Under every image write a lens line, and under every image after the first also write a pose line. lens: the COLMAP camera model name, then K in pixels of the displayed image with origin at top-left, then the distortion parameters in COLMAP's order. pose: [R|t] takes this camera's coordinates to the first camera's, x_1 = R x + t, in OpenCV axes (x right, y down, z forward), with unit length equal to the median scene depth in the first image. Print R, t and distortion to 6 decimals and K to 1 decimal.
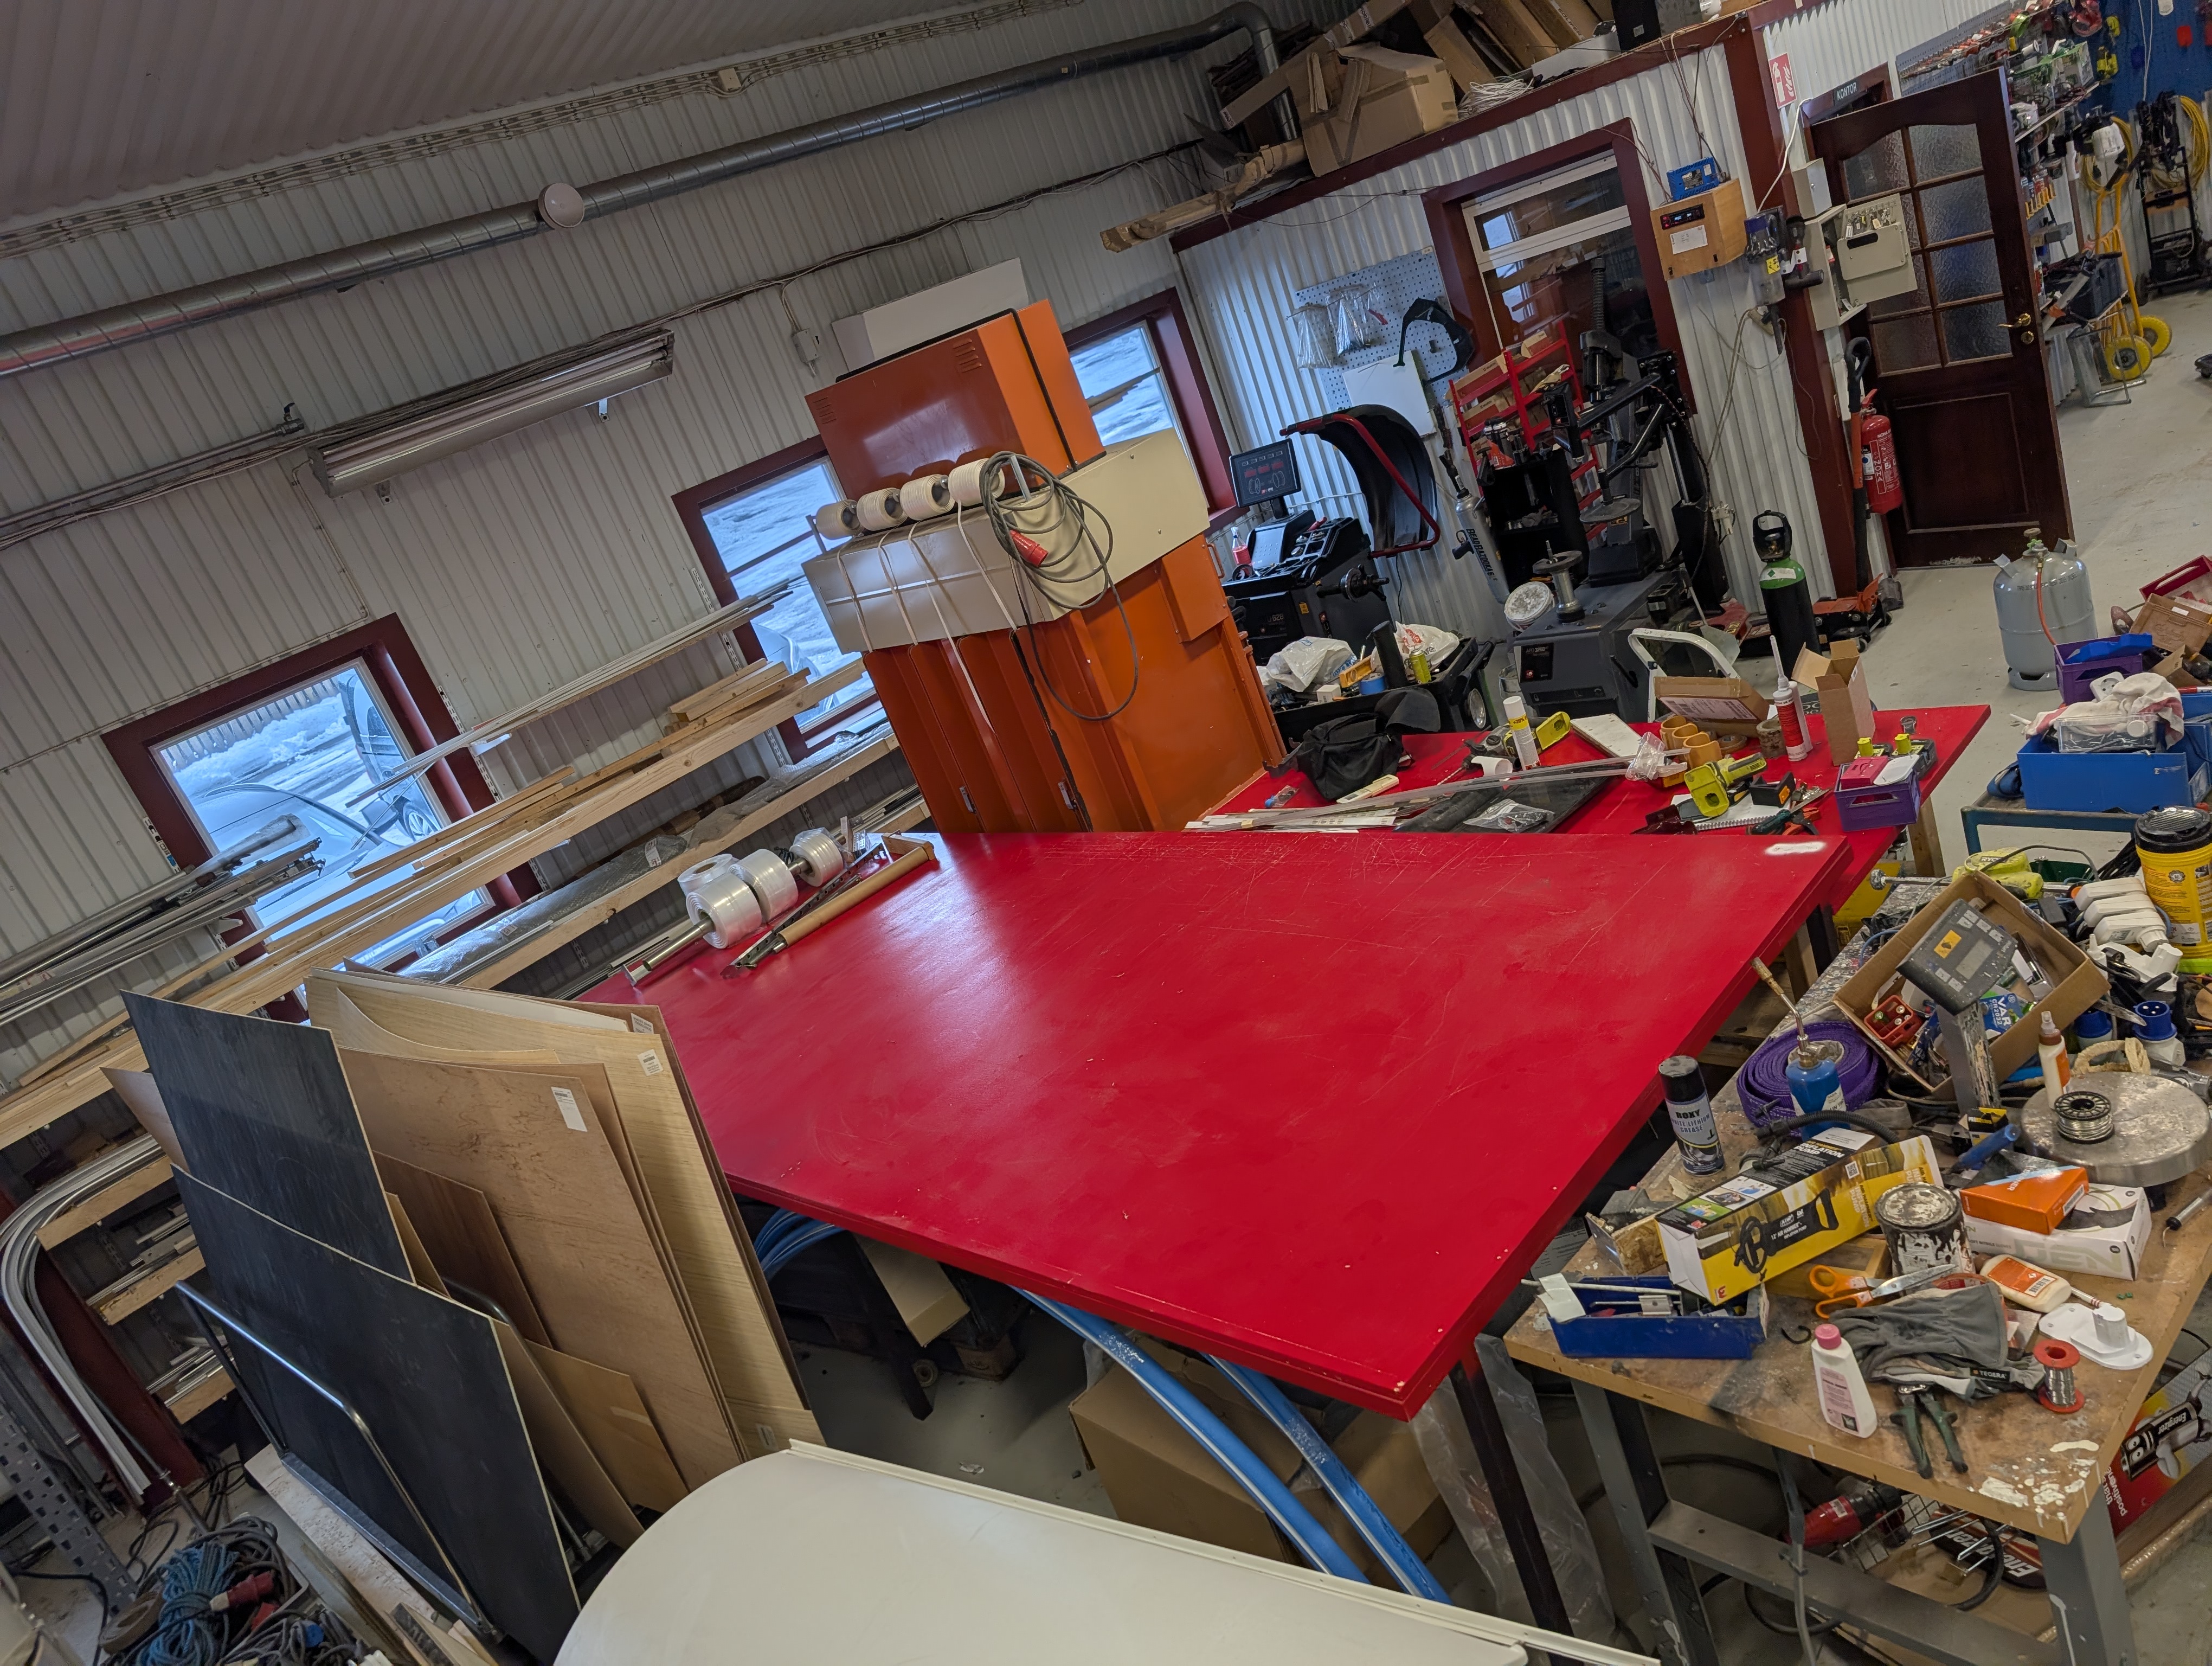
lens RADIAL K [[1577.6, 0, 1099.4], [0, 1577.6, 842.6], [0, 0, 1]] dist [-0.003341, -0.015087]
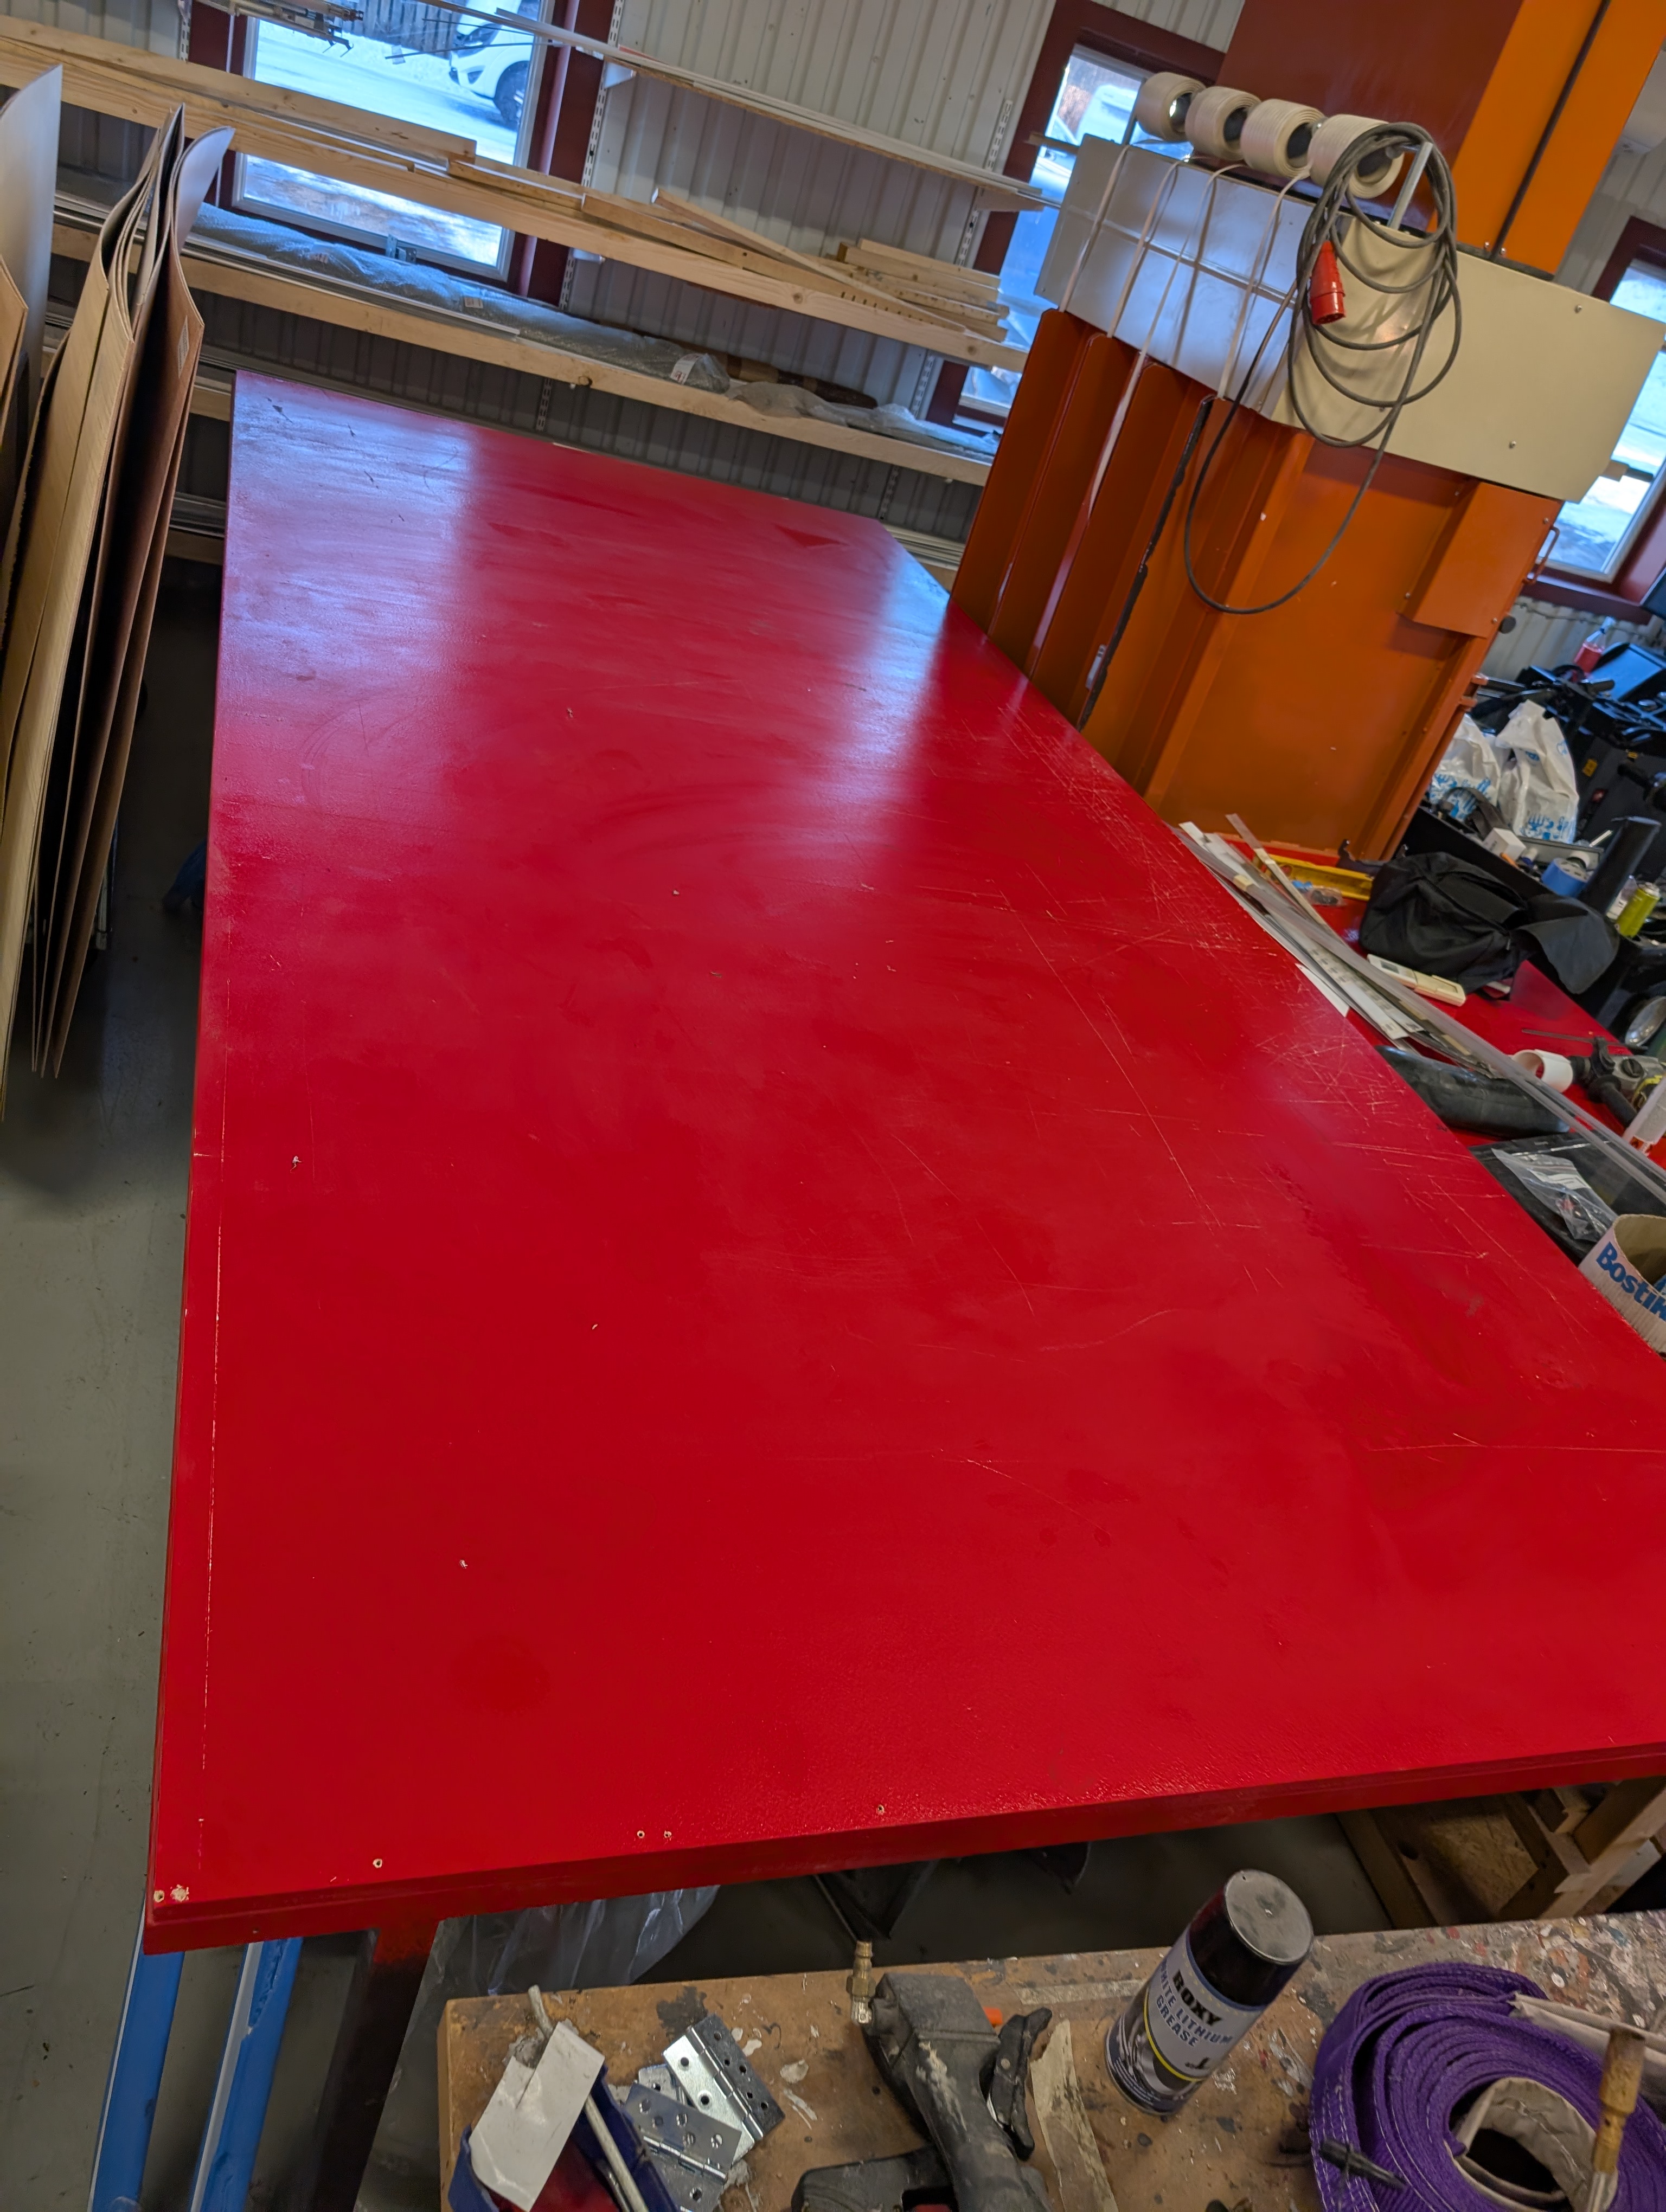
lens RADIAL K [[1577.6, 0, 839.3], [0, 1577.6, 1111.5], [0, 0, 1]] dist [-0.003341, -0.015087]
pose [[0.686574, 0.723697, -0.069847, 0.092433], [-0.683213, 0.675043, 0.278455, -0.014972], [0.248667, -0.143459, 0.957906, 0.328056]]
